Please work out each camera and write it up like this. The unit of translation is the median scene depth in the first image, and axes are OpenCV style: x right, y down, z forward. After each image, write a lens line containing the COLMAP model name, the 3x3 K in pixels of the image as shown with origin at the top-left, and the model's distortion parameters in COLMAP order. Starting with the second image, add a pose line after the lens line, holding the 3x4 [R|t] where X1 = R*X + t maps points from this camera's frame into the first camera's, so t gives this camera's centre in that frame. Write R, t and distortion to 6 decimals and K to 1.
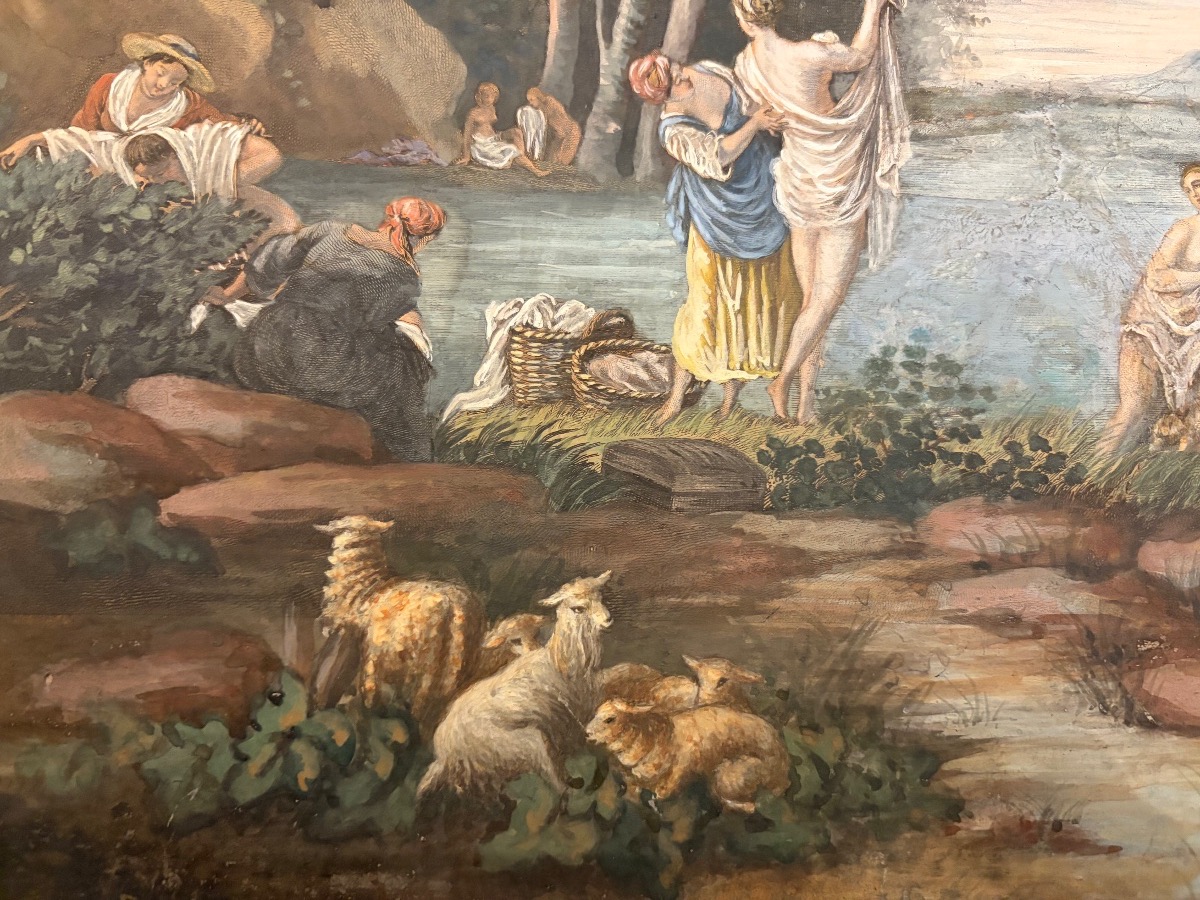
lens RADIAL K [[923.1, 0, 603.5], [0, 923.1, 458.1], [0, 0, 1]] dist [-0.009039, -0.016029]
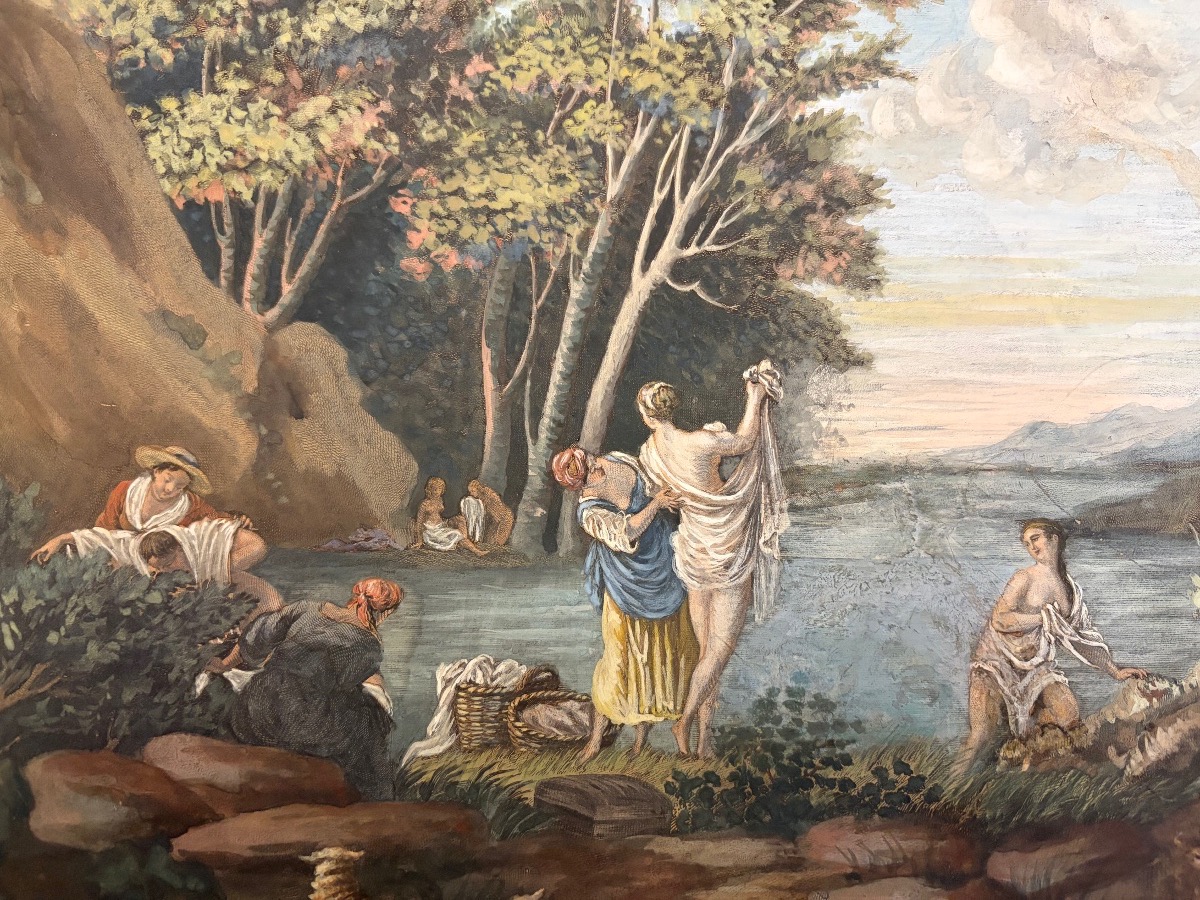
lens RADIAL K [[923.1, 0, 603.5], [0, 923.1, 458.1], [0, 0, 1]] dist [-0.009039, -0.016029]
pose [[0.999508, -0.023258, -0.021031, 0.123708], [0.022762, 0.999464, -0.023527, -0.405057], [0.021567, 0.023037, 0.999502, -0.212179]]
